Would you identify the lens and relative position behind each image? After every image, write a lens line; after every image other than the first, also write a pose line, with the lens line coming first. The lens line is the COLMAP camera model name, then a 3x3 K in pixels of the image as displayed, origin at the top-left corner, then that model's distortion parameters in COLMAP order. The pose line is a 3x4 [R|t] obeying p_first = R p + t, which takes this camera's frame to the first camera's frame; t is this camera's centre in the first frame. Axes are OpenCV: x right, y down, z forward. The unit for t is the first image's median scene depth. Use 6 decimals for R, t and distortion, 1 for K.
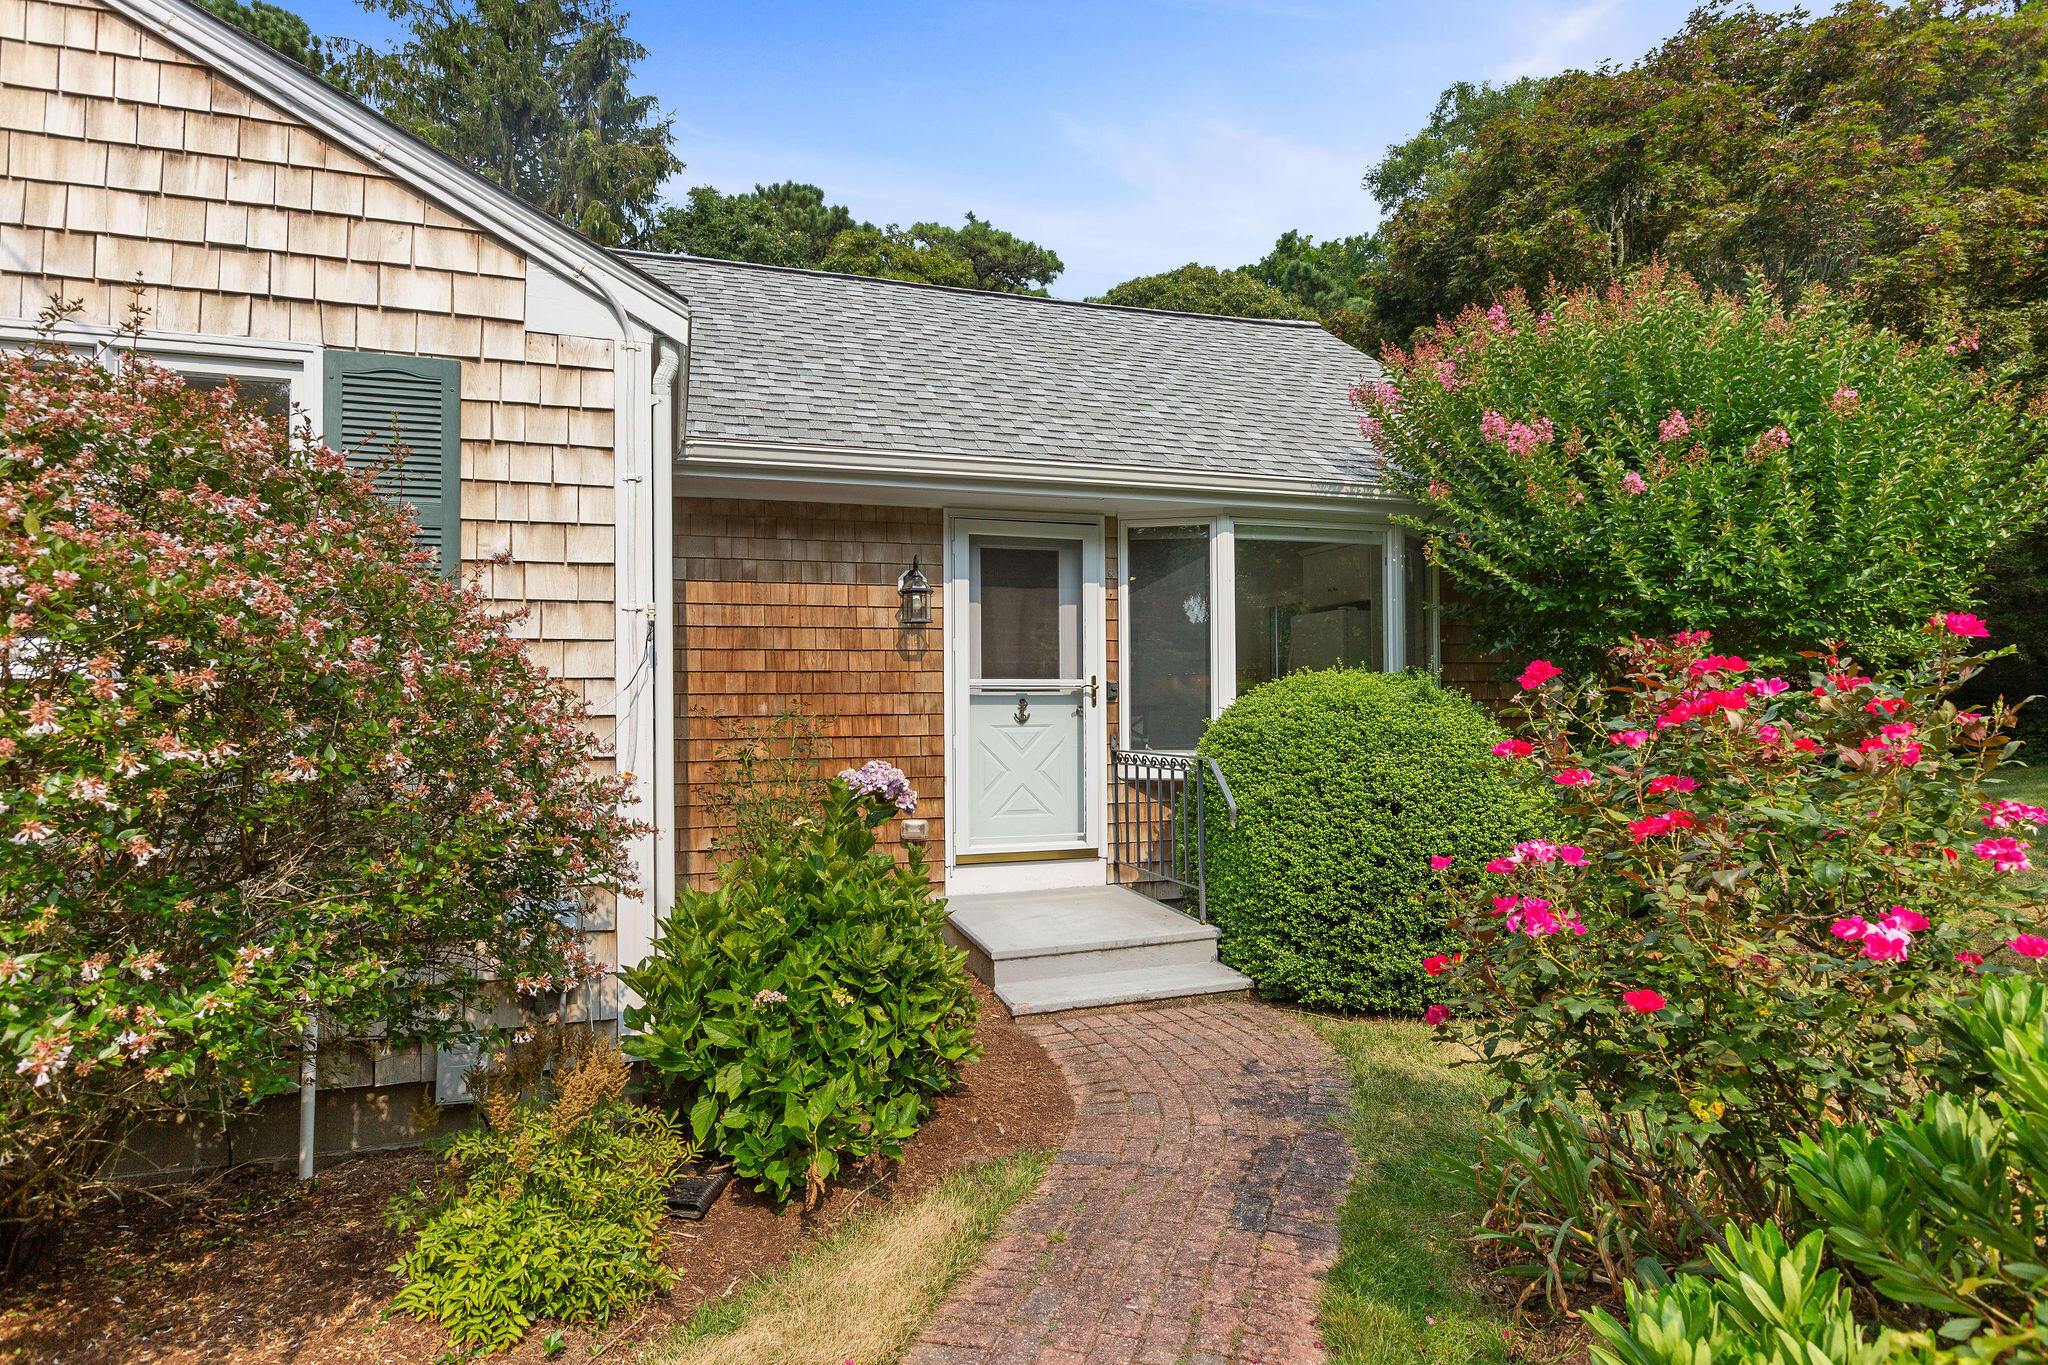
lens RADIAL K [[1087.4, 0, 1012.4], [0, 1087.4, 689.8], [0, 0, 1]] dist [0.003945, -0.004863]
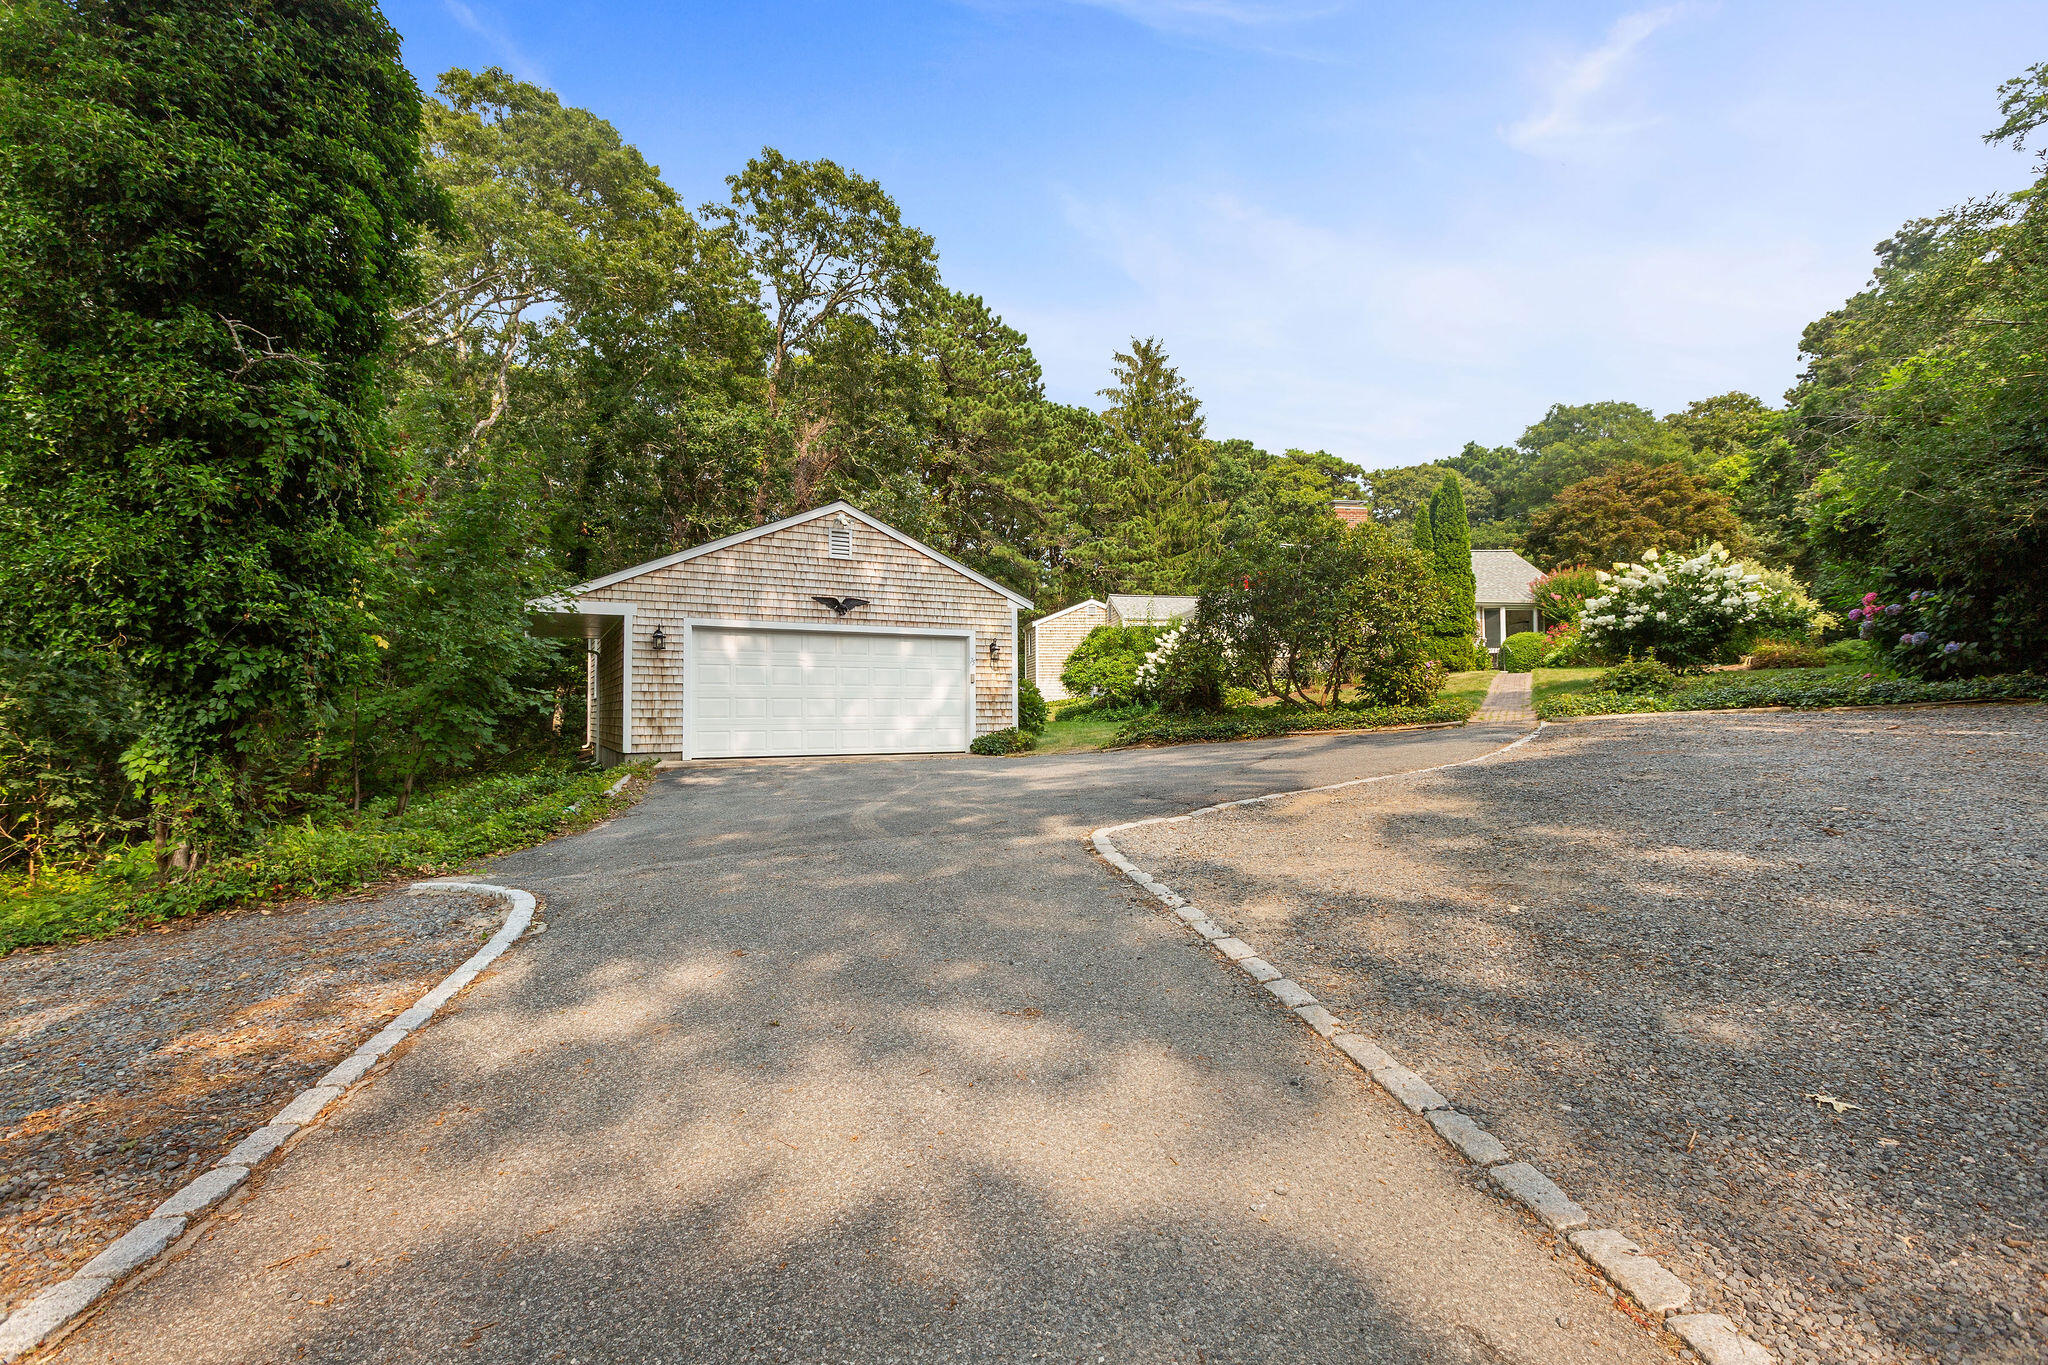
lens RADIAL K [[923.6, 0, 1014.3], [0, 923.6, 695.3], [0, 0, 1]] dist [0.004317, -0.000802]
pose [[0.987276, 0.000868, -0.159015, -1.563952], [-0.002407, 0.999952, -0.009488, 0.357390], [0.158999, 0.009750, 0.987231, -4.177815]]
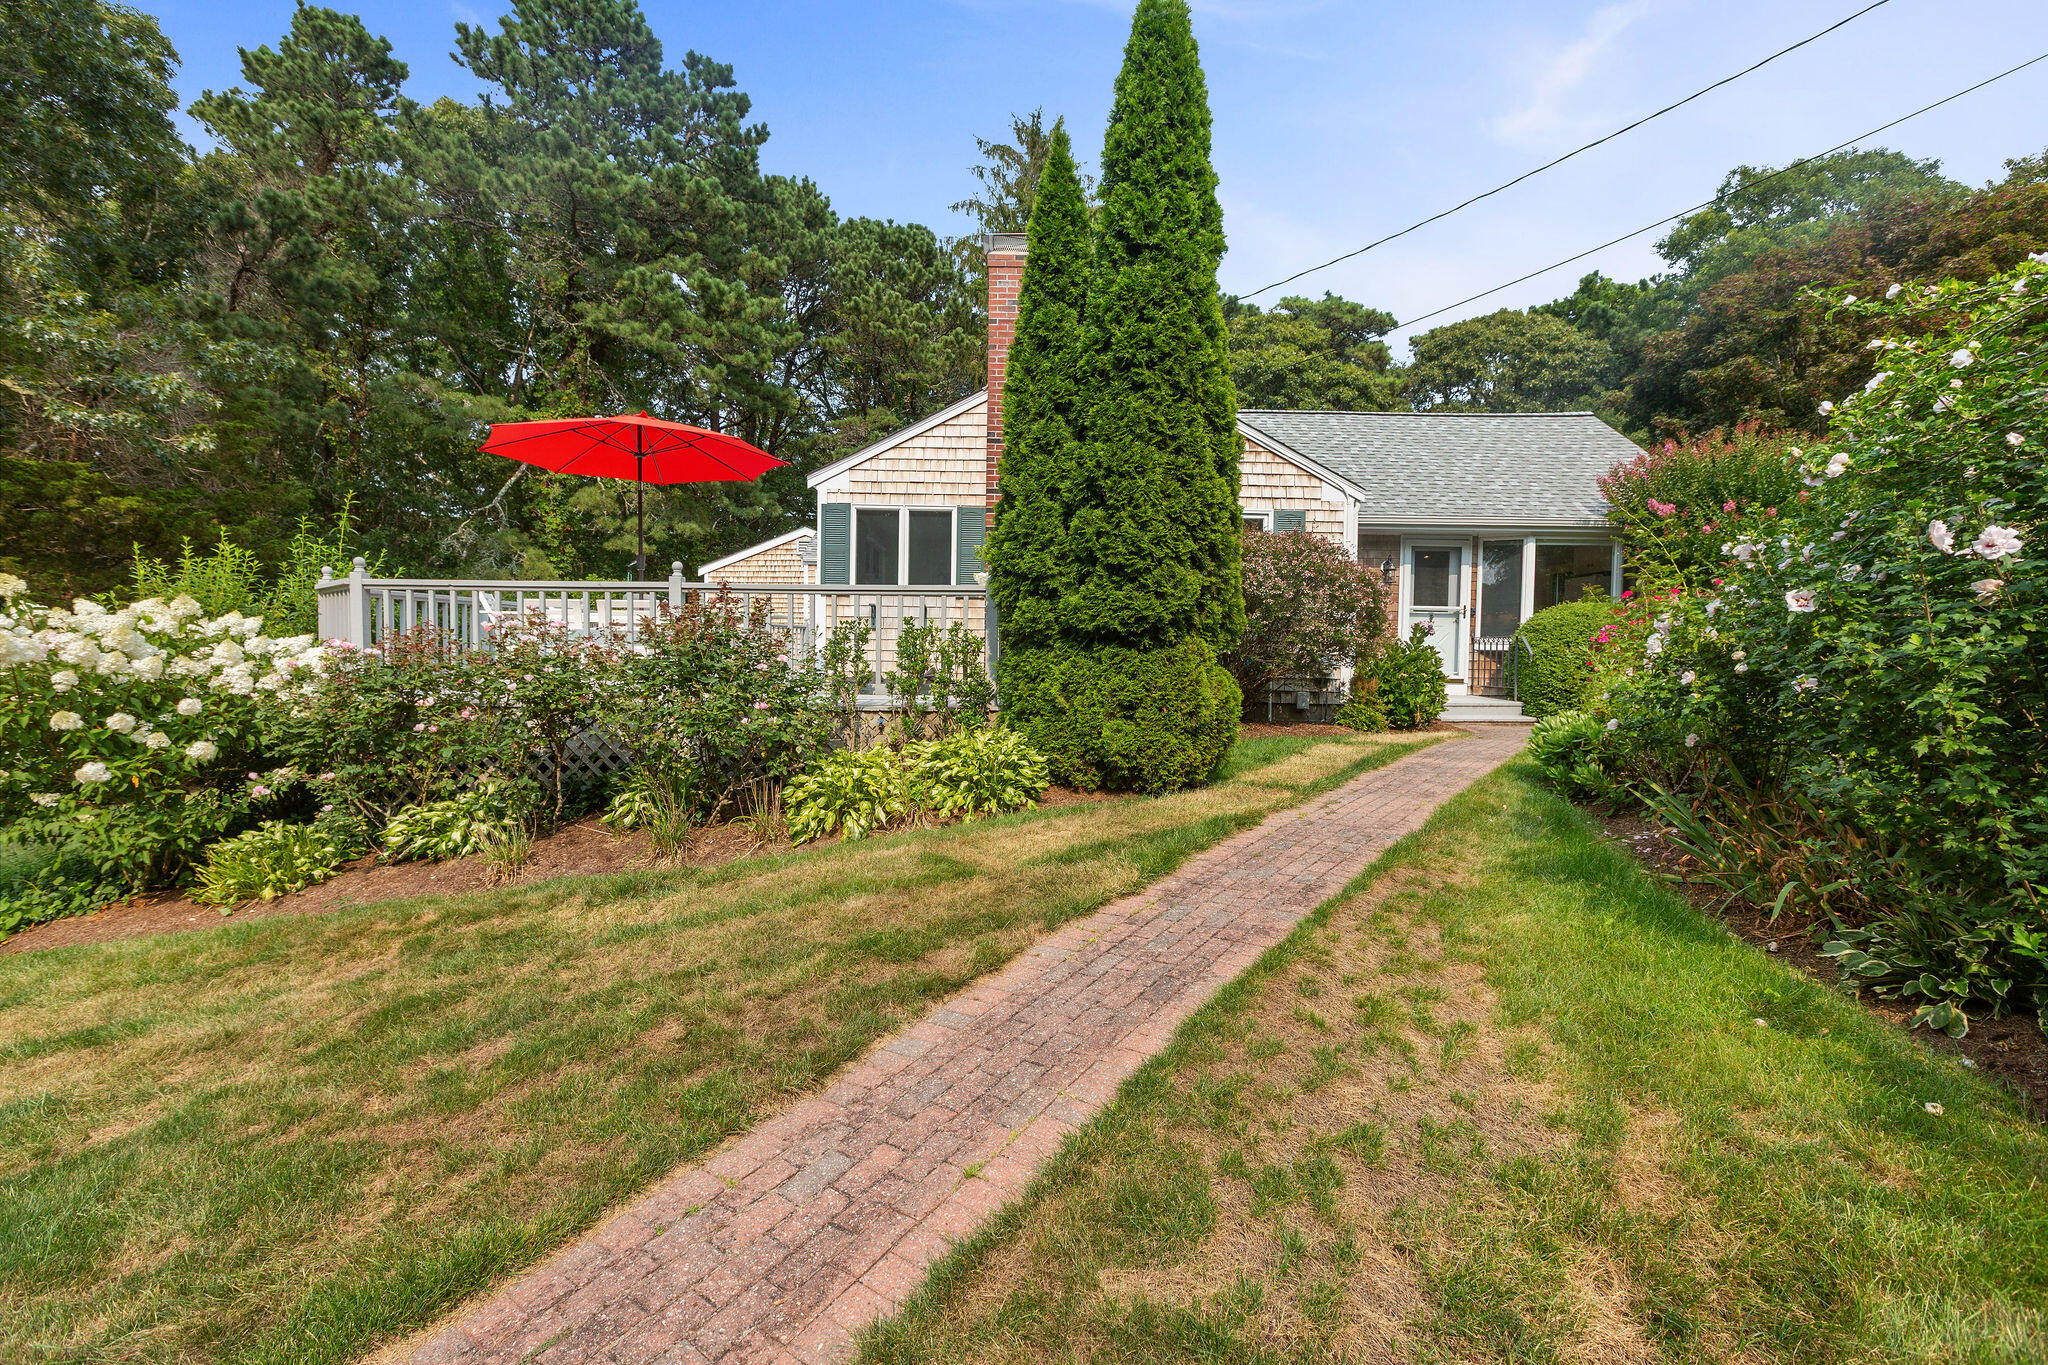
lens RADIAL K [[923.6, 0, 1006.6], [0, 923.6, 686.4], [0, 0, 1]] dist [0.004317, -0.000802]
pose [[0.953723, 0.031782, -0.299002, -0.265603], [-0.018305, 0.998691, 0.047766, 0.084287], [0.300129, -0.040083, 0.953056, -1.197879]]
